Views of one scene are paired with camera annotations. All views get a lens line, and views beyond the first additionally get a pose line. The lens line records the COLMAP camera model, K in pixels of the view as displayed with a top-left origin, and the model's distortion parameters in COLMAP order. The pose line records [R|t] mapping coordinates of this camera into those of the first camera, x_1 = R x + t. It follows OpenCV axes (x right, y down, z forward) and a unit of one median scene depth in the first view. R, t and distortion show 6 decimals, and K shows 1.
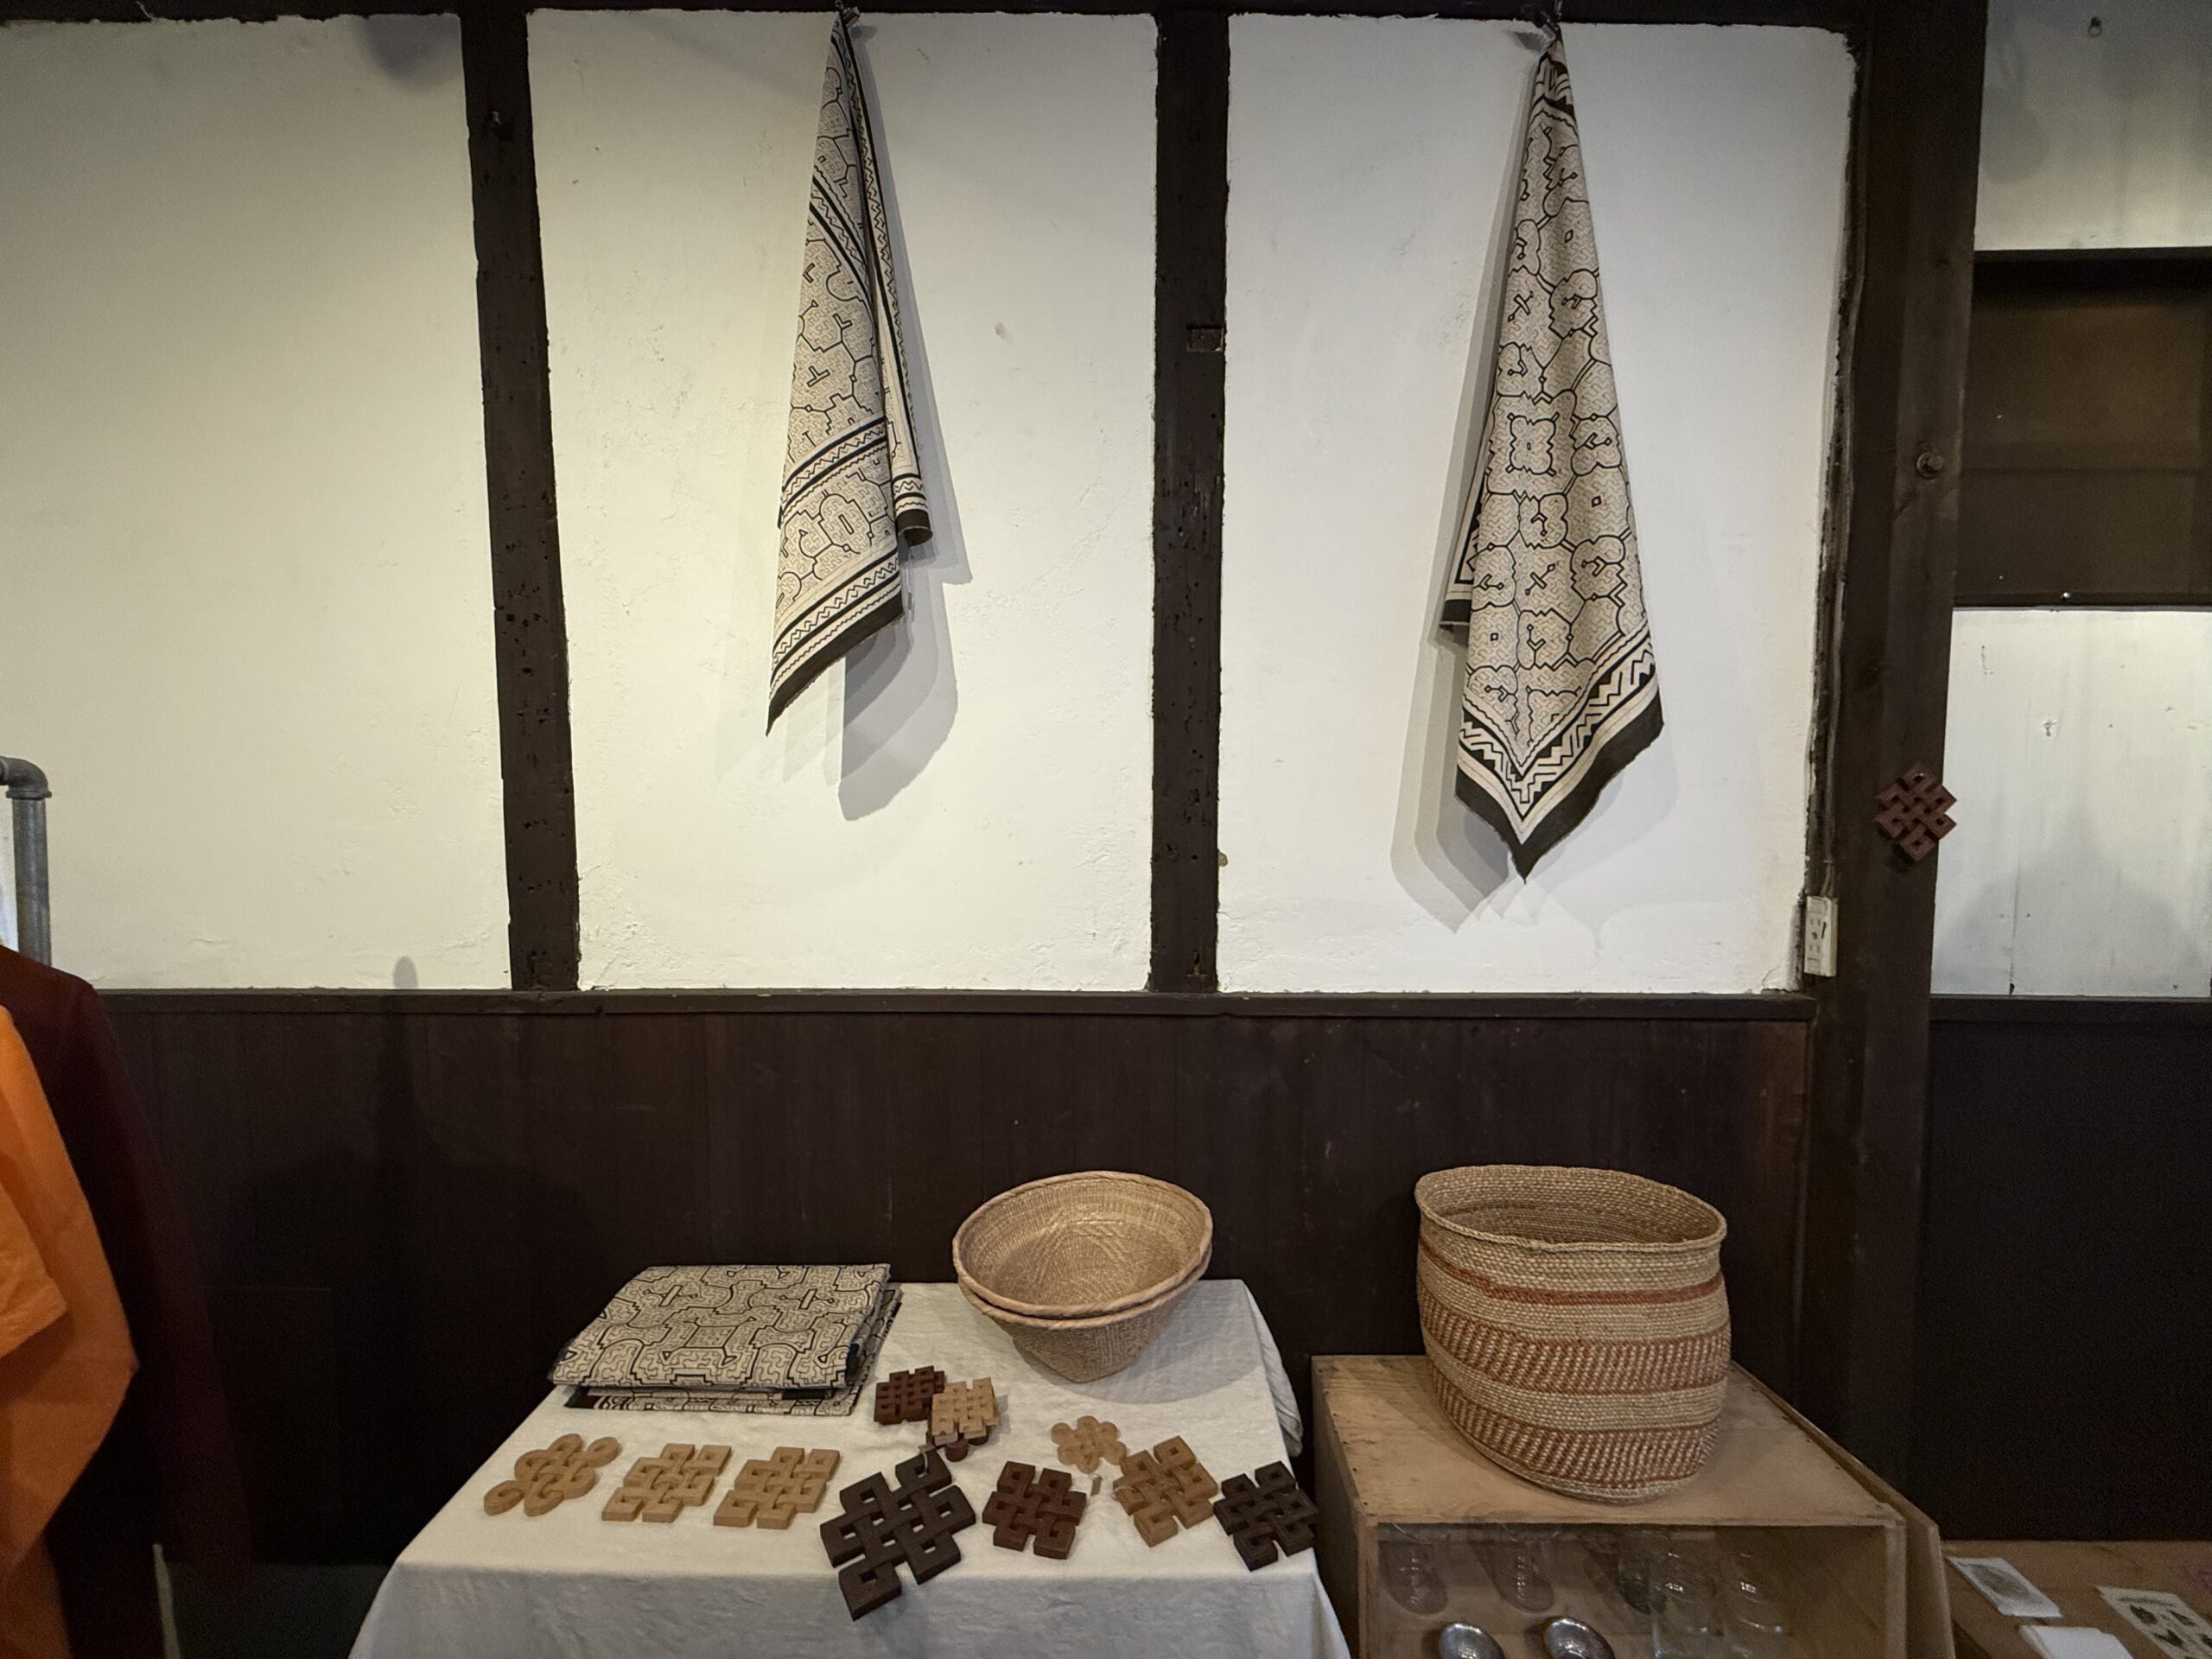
lens RADIAL K [[876.9, 0, 1098.3], [0, 876.9, 832.9], [0, 0, 1]] dist [0.002598, 0.000350]
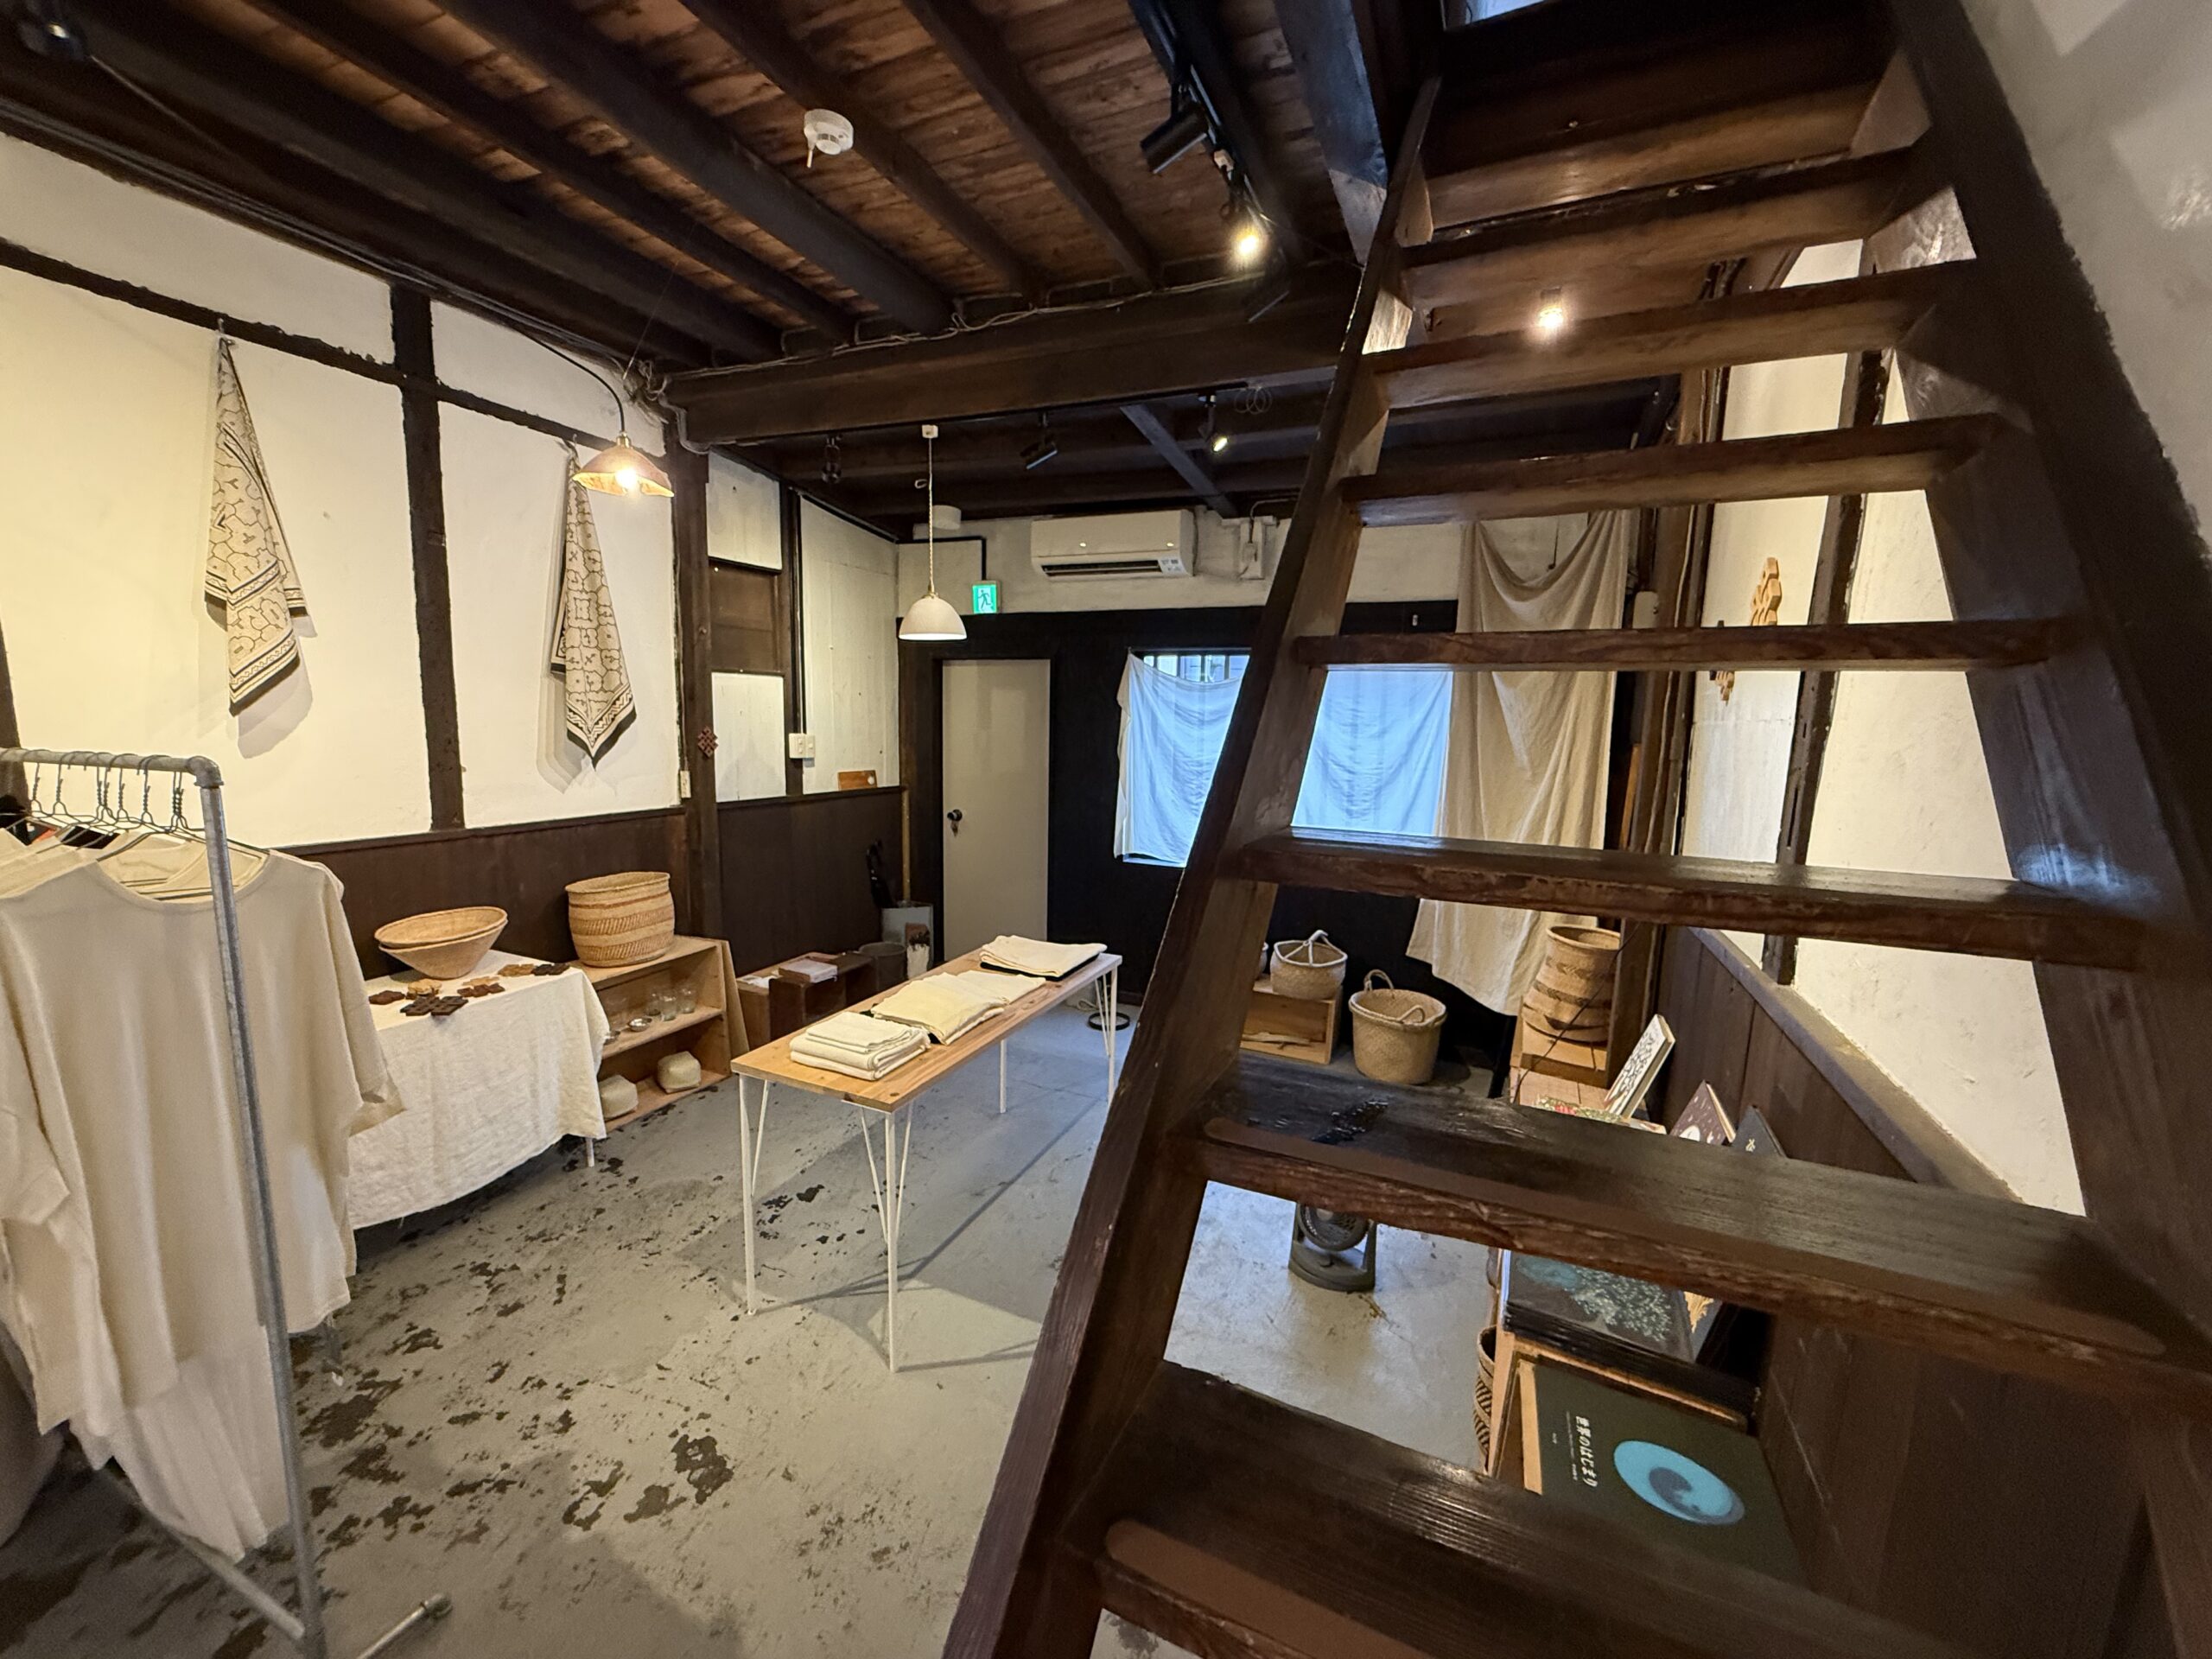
lens RADIAL K [[876.9, 0, 1100.5], [0, 876.9, 833.6], [0, 0, 1]] dist [0.002598, 0.000350]
pose [[0.404448, -0.119584, 0.906709, -1.395573], [0.028906, 0.992591, 0.118017, -0.027149], [-0.914104, -0.021522, 0.404908, -1.571914]]
